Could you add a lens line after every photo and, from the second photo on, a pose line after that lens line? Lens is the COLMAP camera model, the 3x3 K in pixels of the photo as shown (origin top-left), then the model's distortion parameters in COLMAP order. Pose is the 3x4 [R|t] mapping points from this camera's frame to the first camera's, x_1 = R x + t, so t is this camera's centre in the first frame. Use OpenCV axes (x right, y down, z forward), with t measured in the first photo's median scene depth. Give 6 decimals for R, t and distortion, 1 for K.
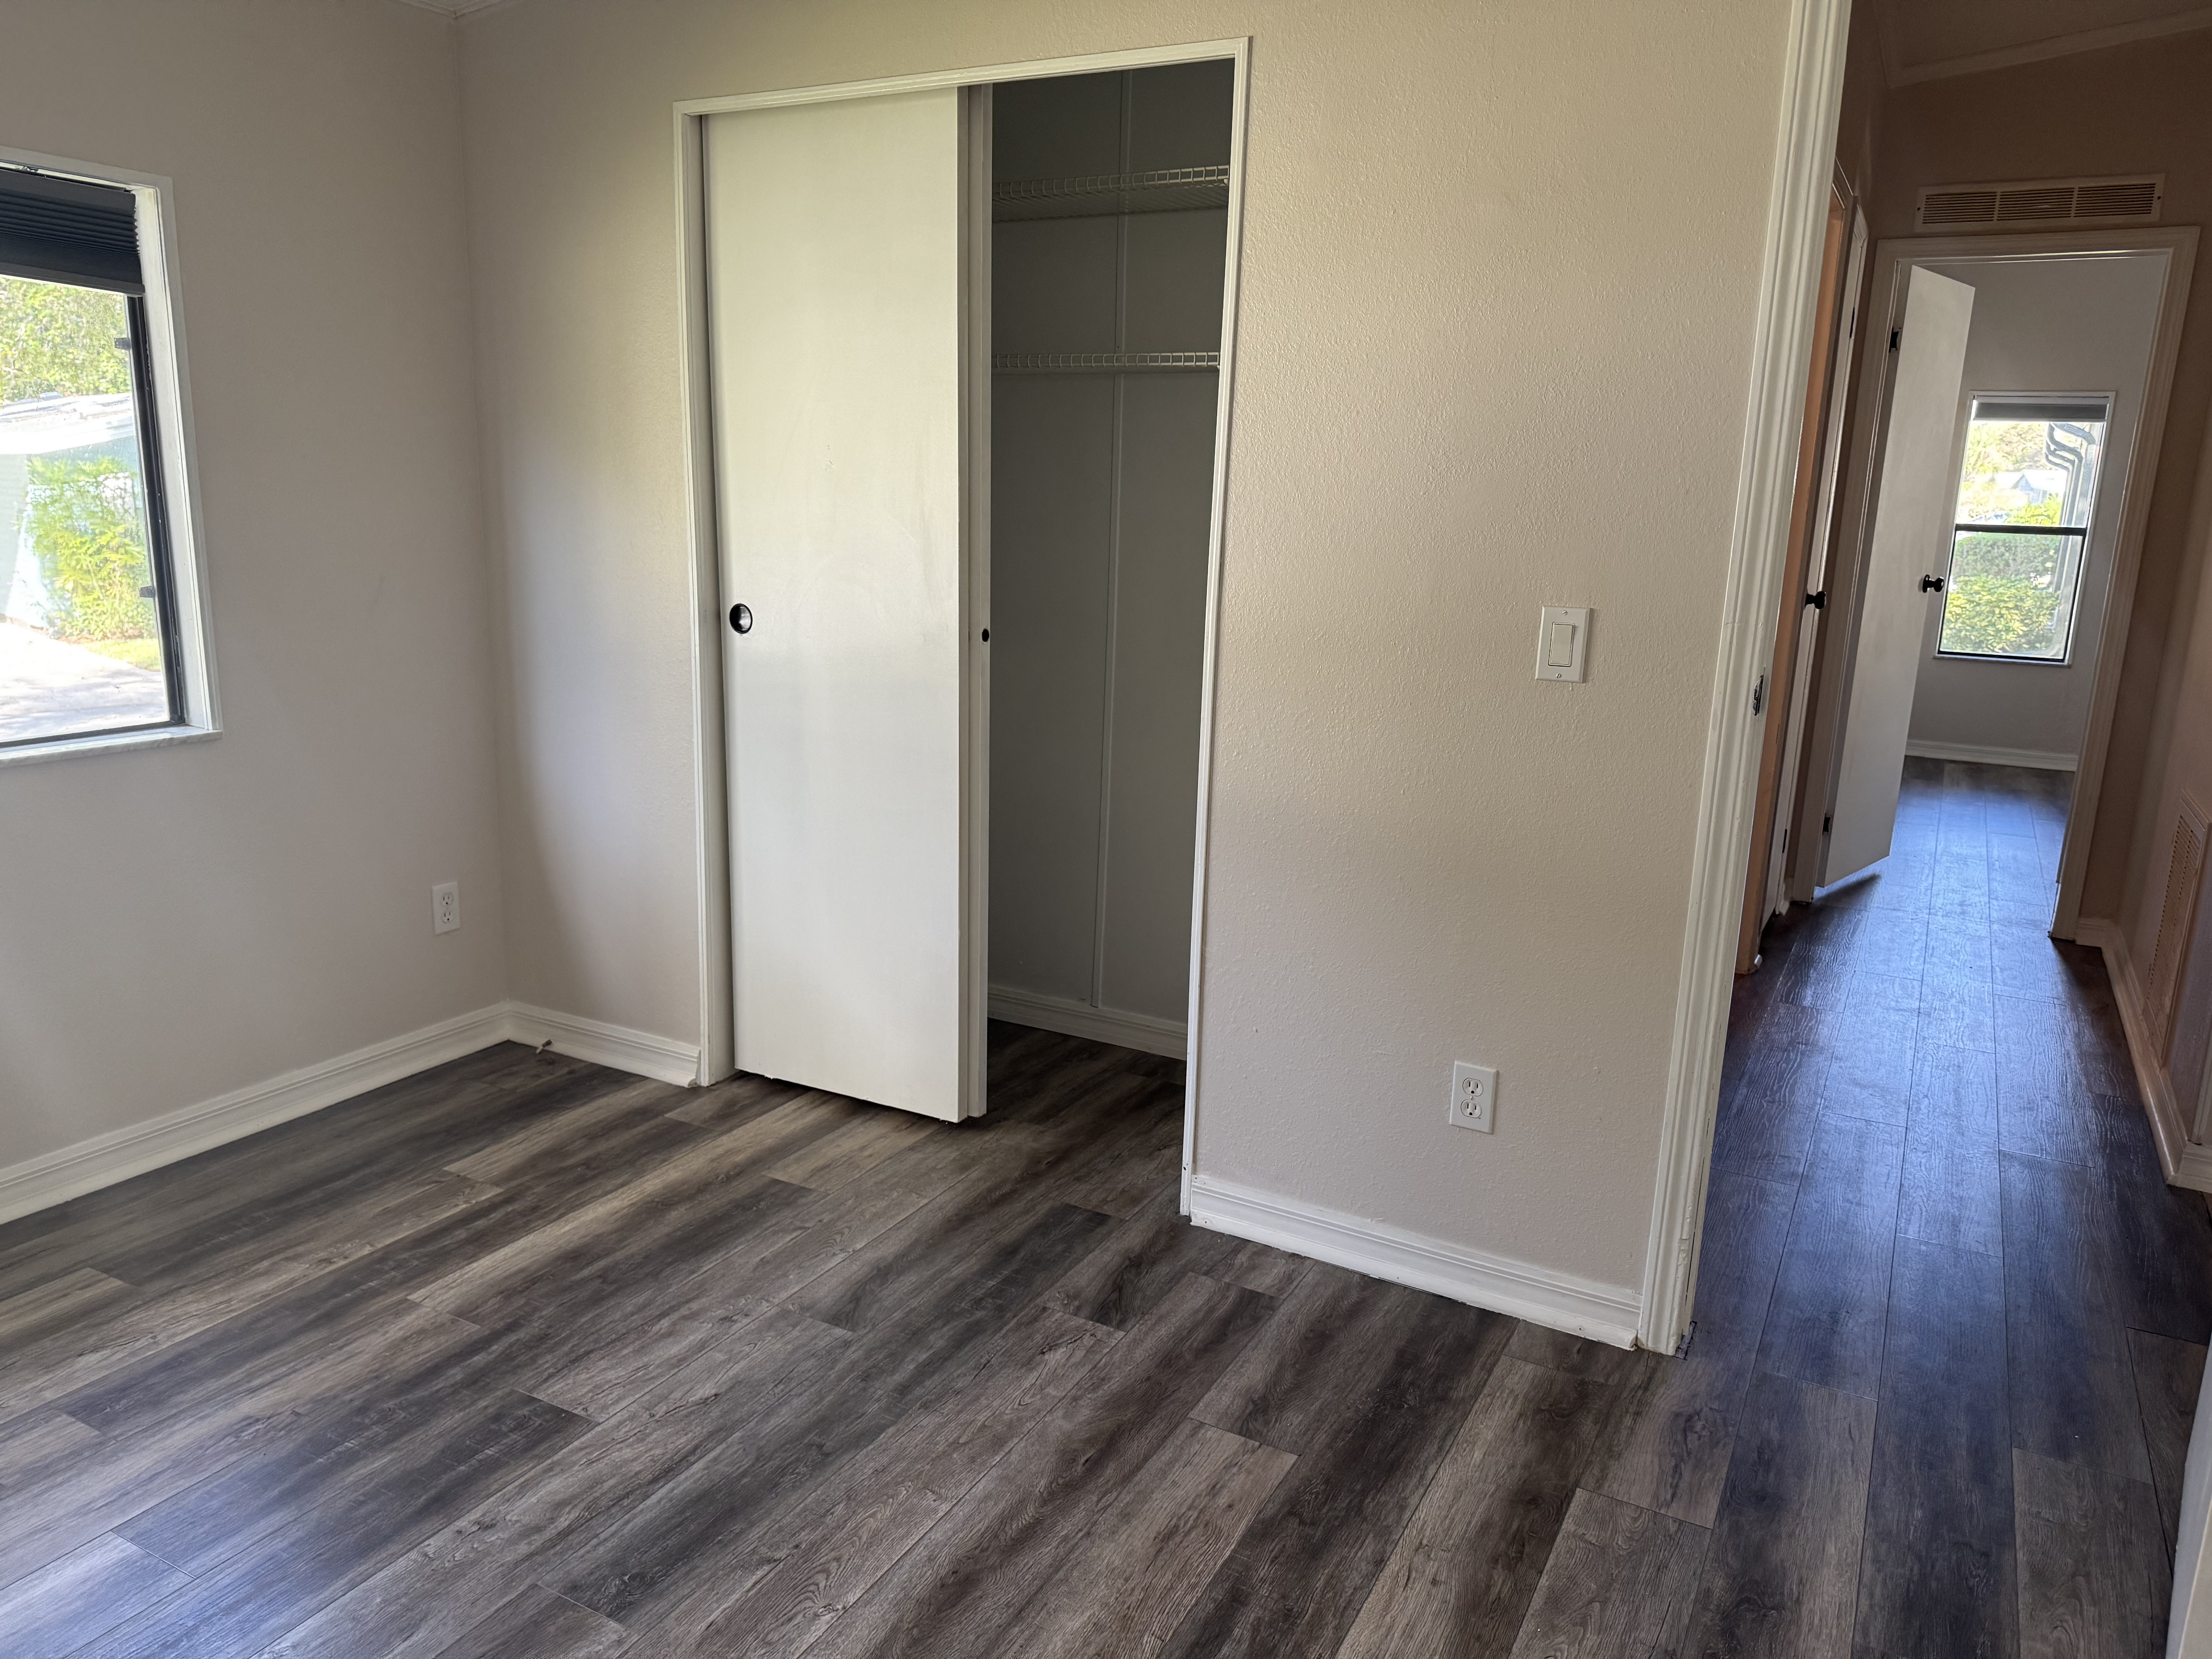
lens RADIAL K [[1567.9, 0, 1106.5], [0, 1567.9, 825.9], [0, 0, 1]] dist [0.005075, -0.003522]
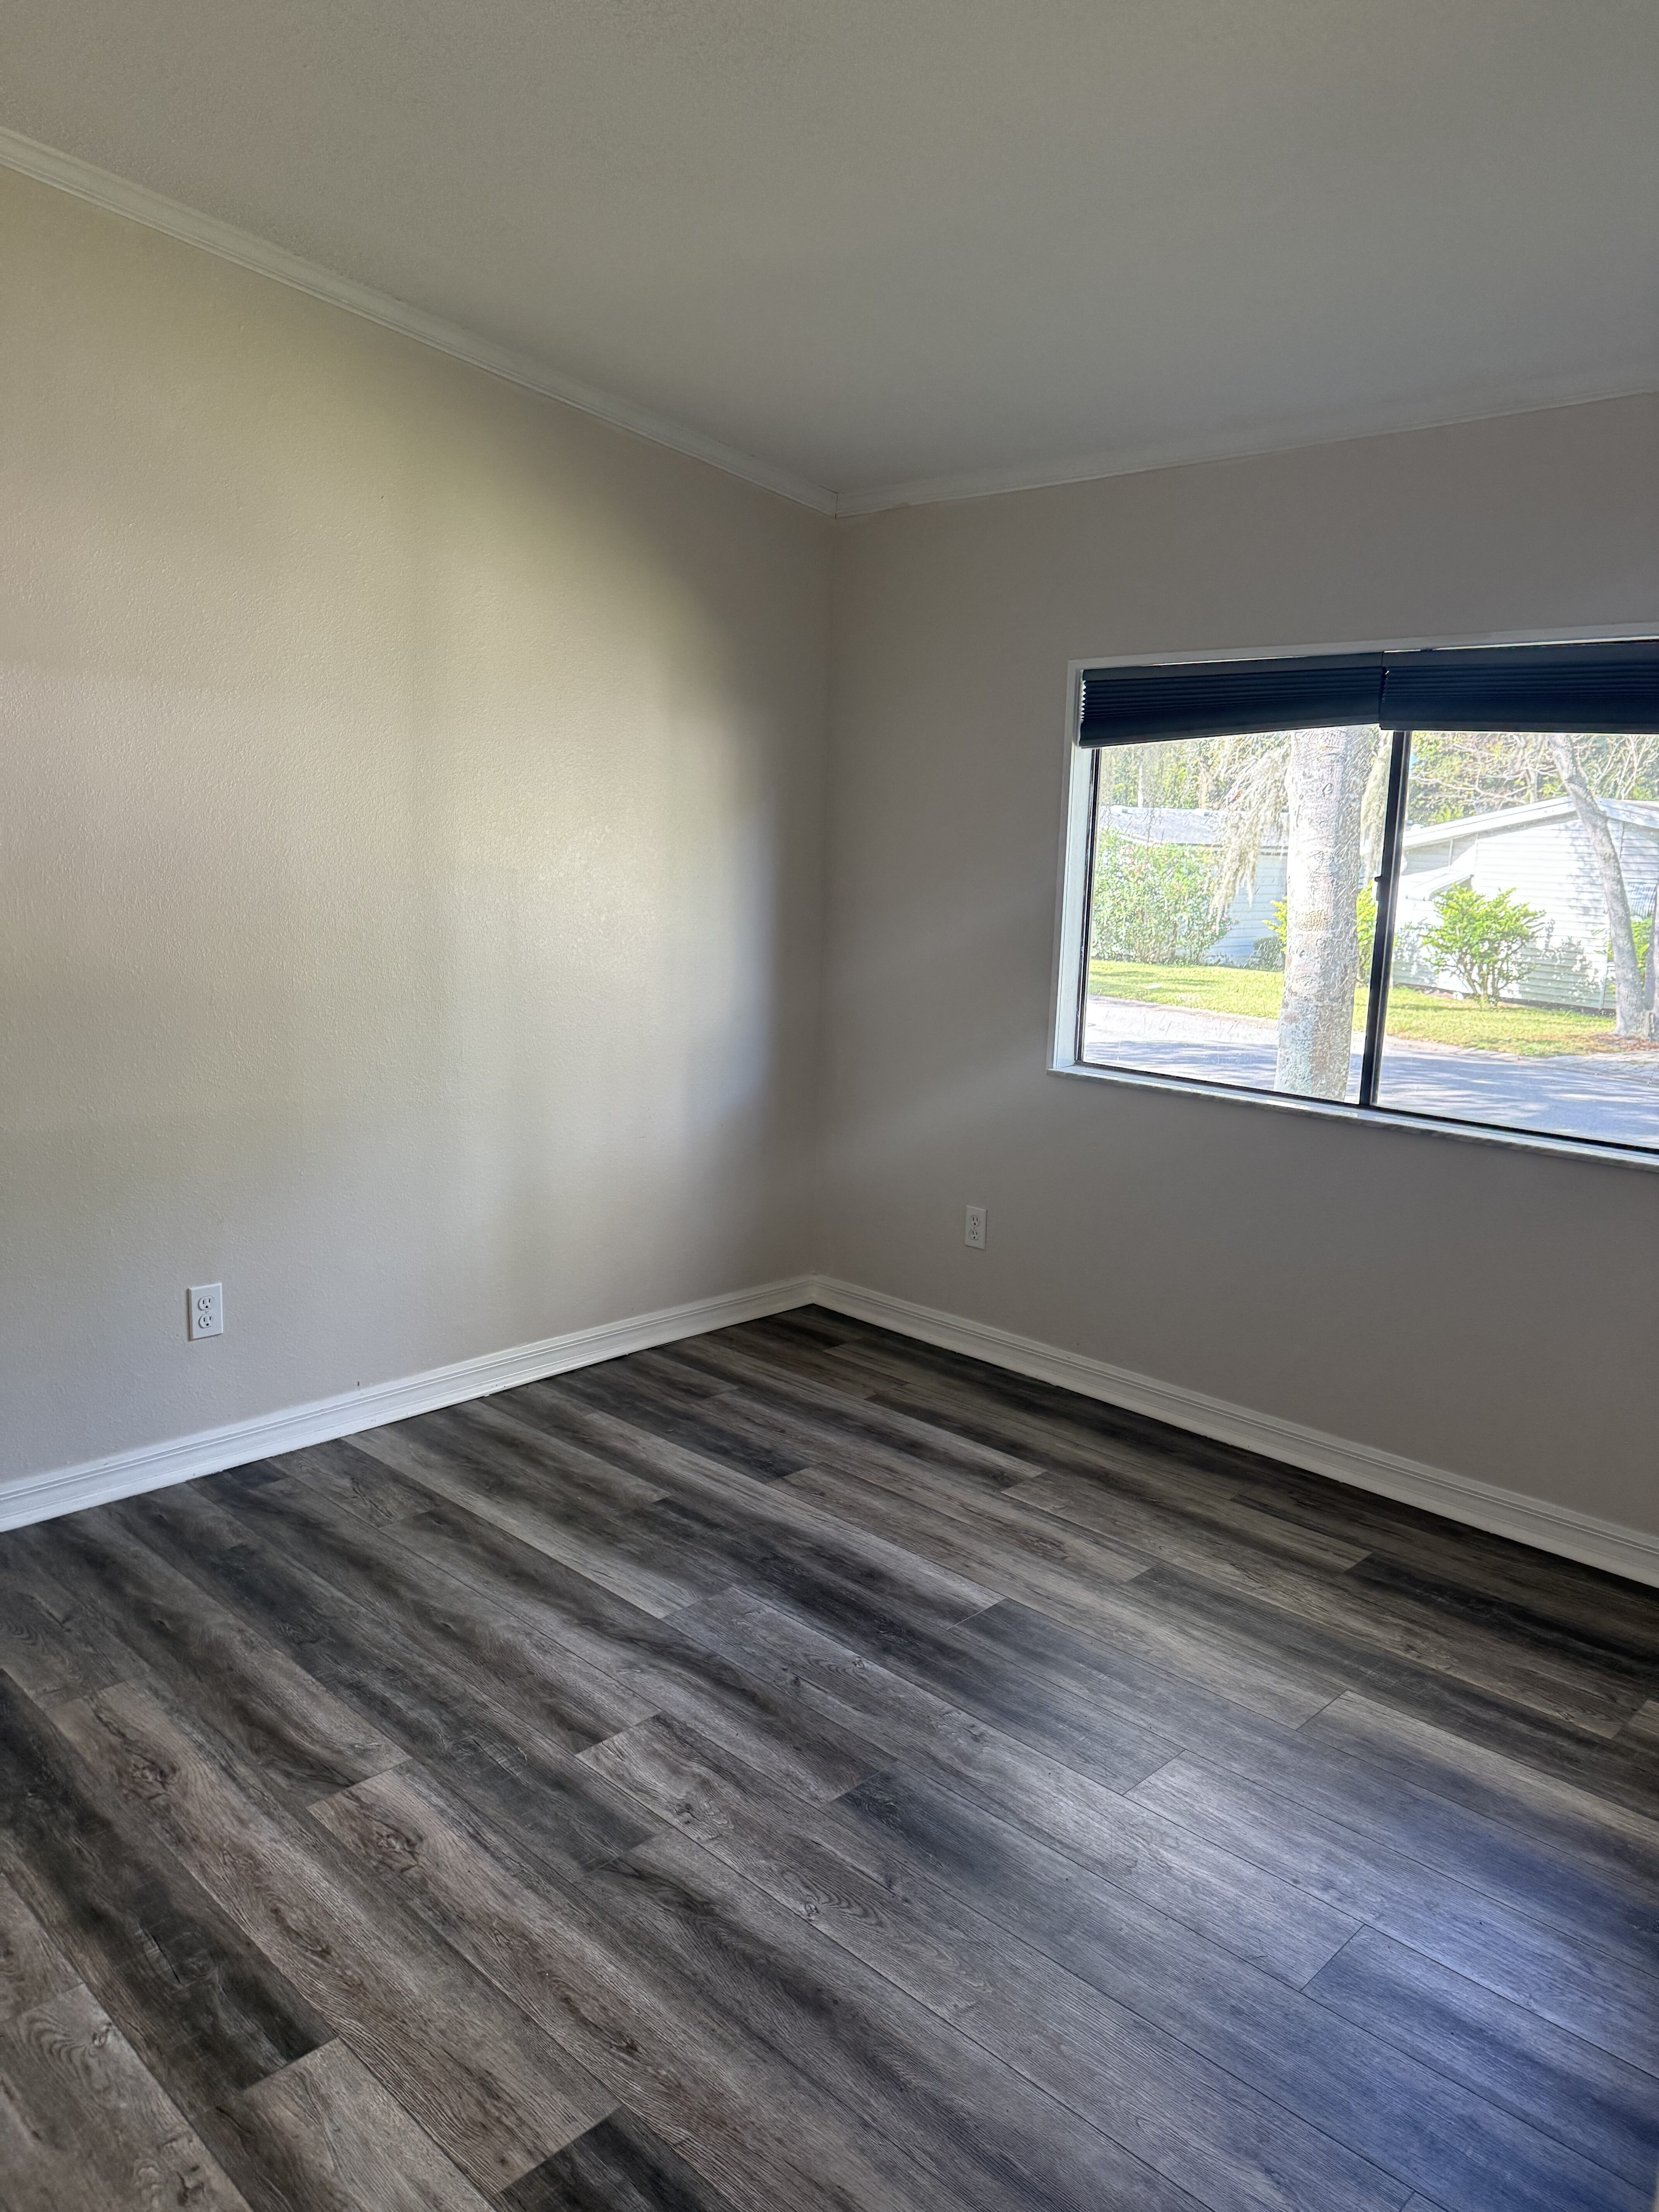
lens RADIAL K [[1567.9, 0, 829.3], [0, 1567.9, 1110.9], [0, 0, 1]] dist [0.005075, -0.003522]
pose [[-0.272318, 0.139634, -0.952022, 0.586549], [-0.243555, 0.947191, 0.208593, -0.196979], [0.930873, 0.288673, -0.223929, 0.813677]]
